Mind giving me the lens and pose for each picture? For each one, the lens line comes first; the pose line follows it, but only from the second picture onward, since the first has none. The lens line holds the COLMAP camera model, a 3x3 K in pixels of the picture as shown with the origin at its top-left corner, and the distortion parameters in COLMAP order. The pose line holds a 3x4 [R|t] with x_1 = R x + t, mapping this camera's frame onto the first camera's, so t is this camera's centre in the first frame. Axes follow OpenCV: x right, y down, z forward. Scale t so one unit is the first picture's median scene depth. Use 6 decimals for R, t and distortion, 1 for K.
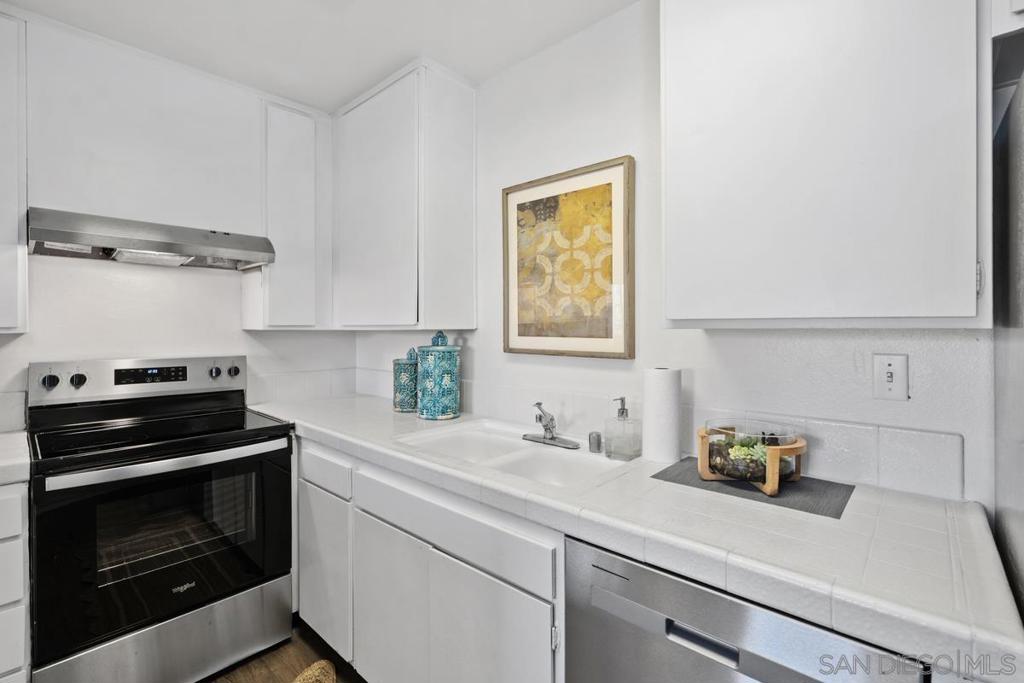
lens RADIAL K [[463.3, 0, 515.1], [0, 463.3, 330.8], [0, 0, 1]] dist [-0.003627, 0.000136]
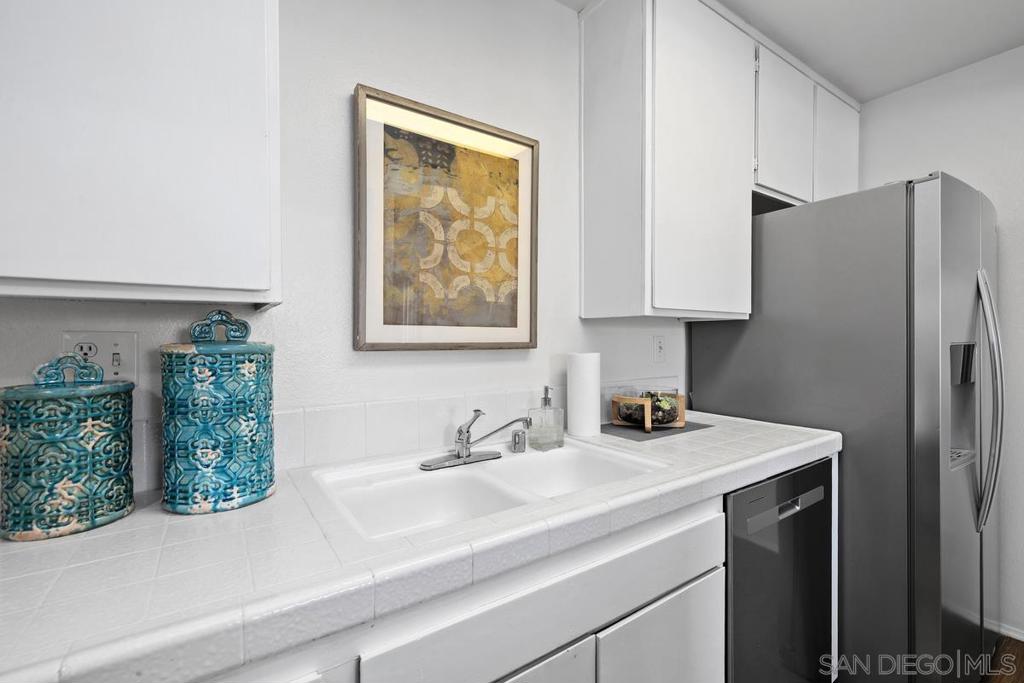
lens RADIAL K [[449.8, 0, 514.6], [0, 449.8, 344.8], [0, 0, 1]] dist [0.004128, -0.000040]
pose [[0.235817, -0.014456, 0.971690, -0.628539], [0.009321, 0.999877, 0.012613, 0.037388], [-0.971753, 0.006083, 0.235923, 0.735492]]
